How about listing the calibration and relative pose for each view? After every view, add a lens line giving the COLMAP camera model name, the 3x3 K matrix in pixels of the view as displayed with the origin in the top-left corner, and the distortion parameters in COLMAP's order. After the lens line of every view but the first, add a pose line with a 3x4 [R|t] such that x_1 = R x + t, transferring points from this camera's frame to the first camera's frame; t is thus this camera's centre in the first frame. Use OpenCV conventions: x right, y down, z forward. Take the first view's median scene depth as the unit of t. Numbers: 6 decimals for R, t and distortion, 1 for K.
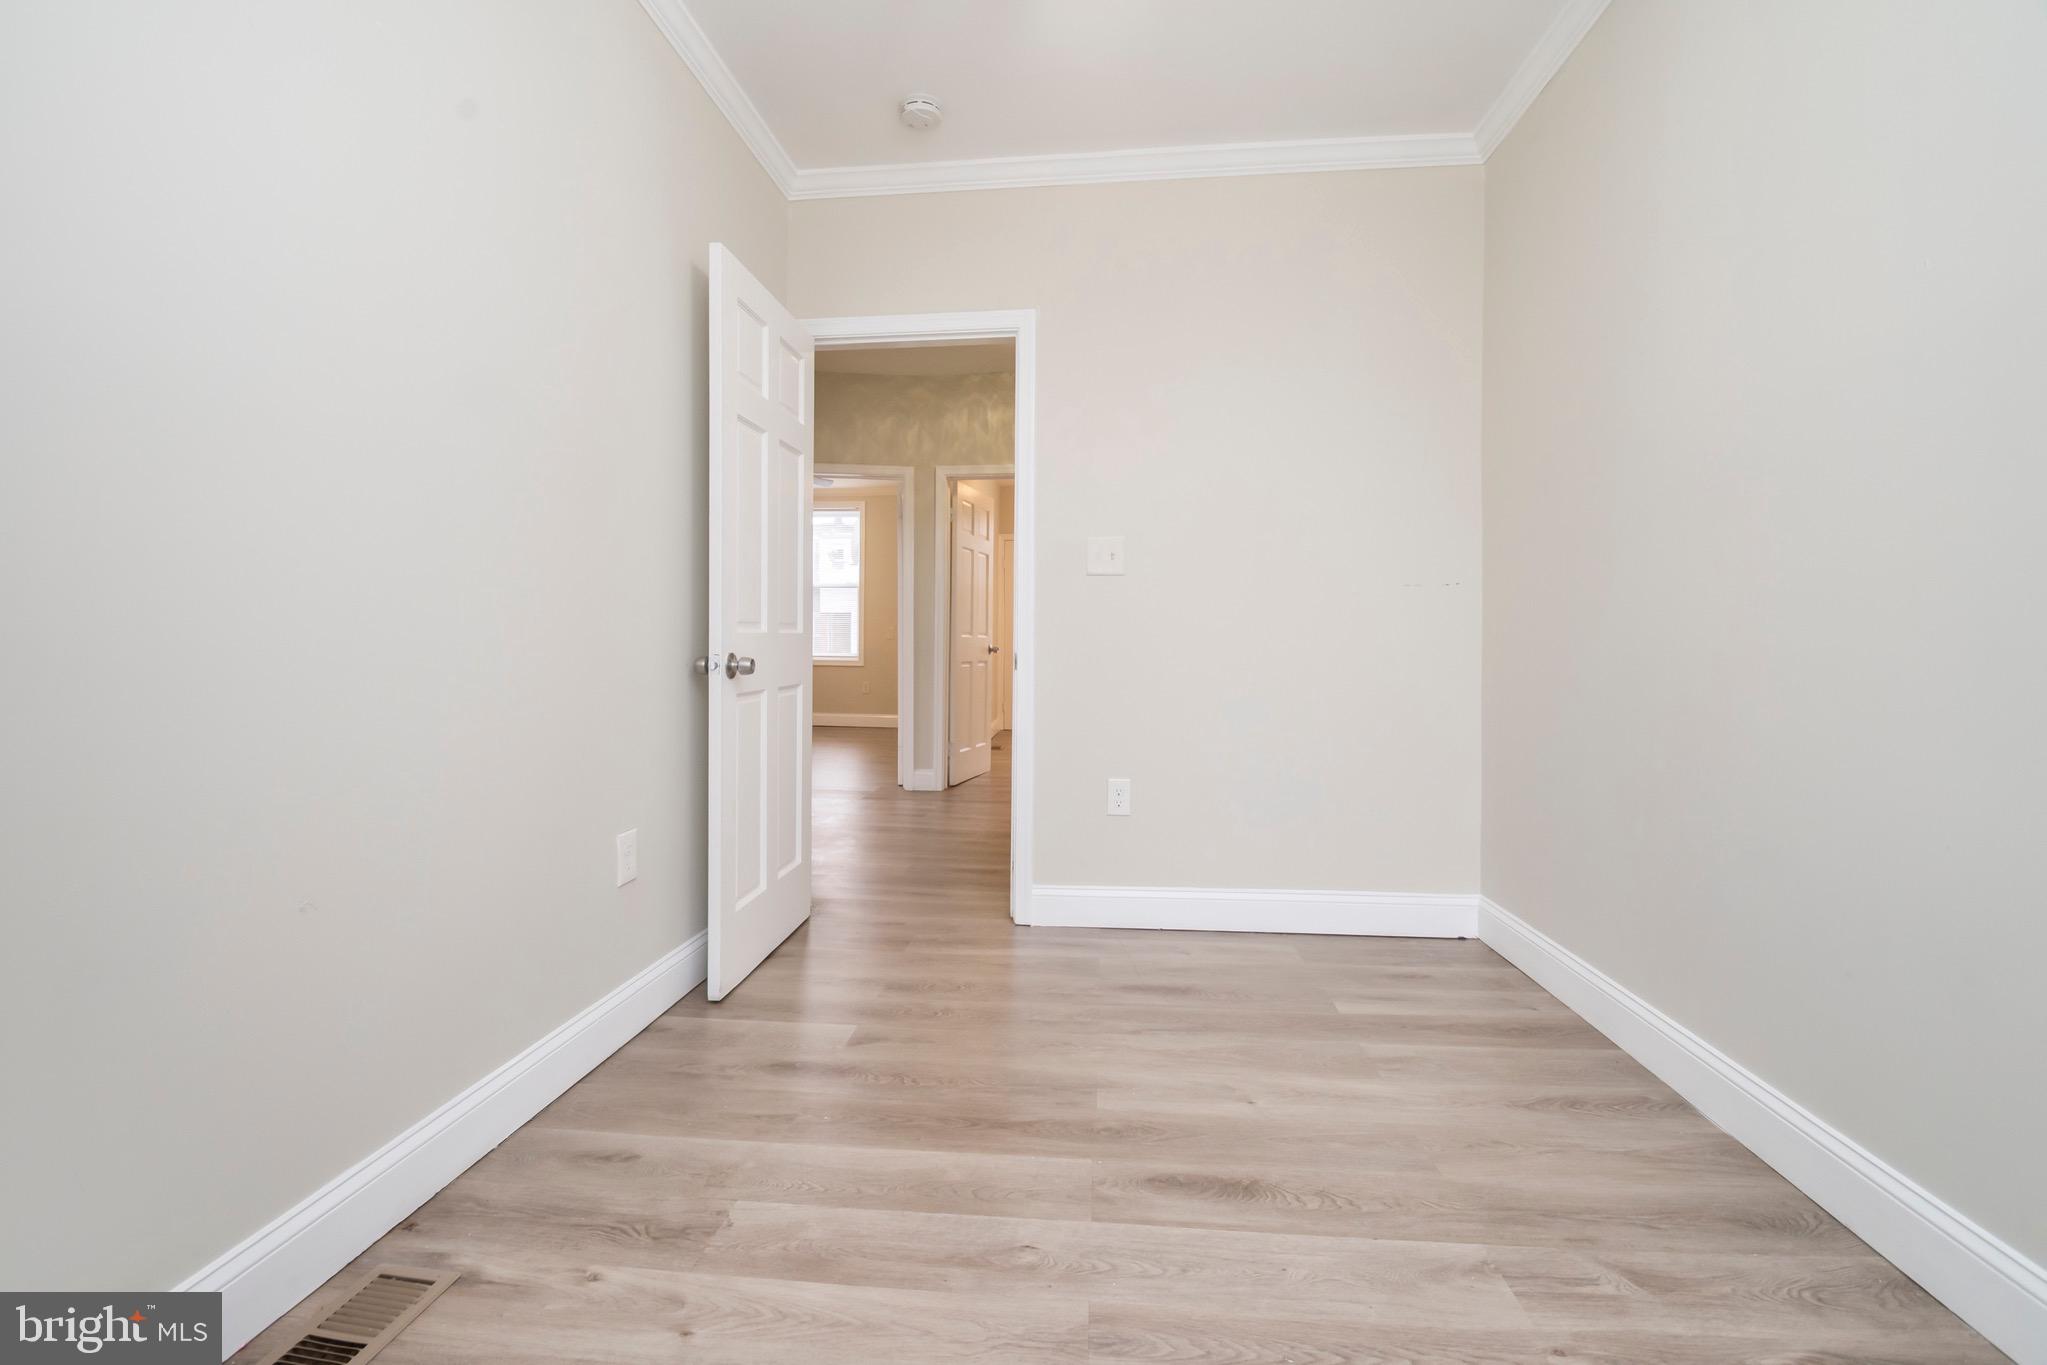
lens RADIAL K [[899.8, 0, 996.0], [0, 899.8, 642.6], [0, 0, 1]] dist [0.013704, -0.016152]
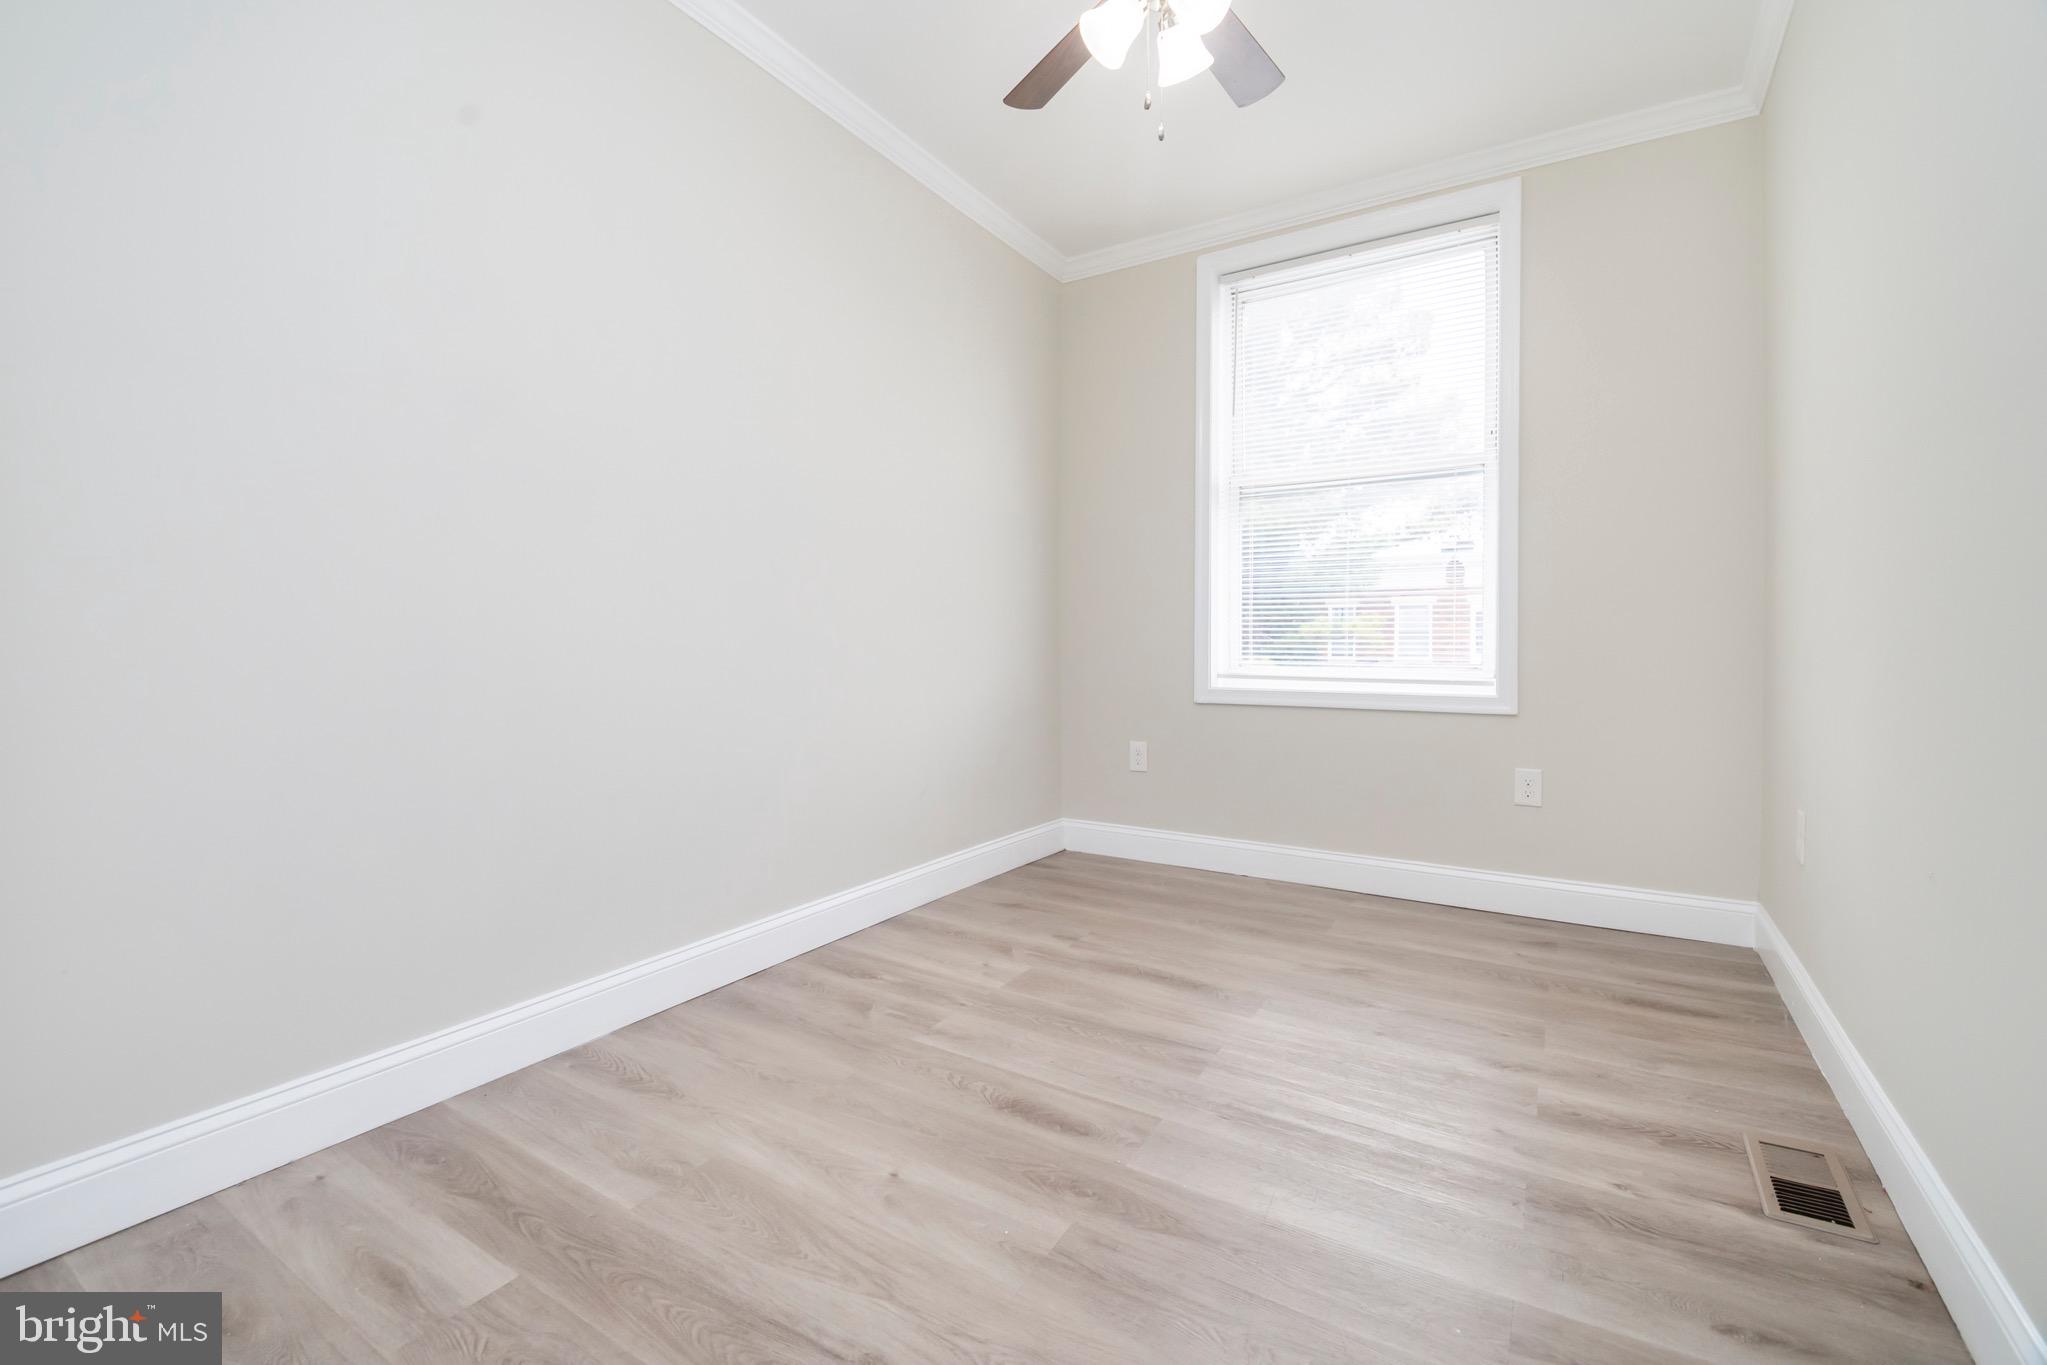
lens RADIAL K [[899.8, 0, 996.0], [0, 899.8, 642.6], [0, 0, 1]] dist [0.013704, -0.016152]
pose [[-0.903432, -0.005237, 0.428698, -0.177866], [-0.004011, 0.999985, 0.003763, 0.014688], [-0.428712, 0.001681, -0.903440, 1.926315]]
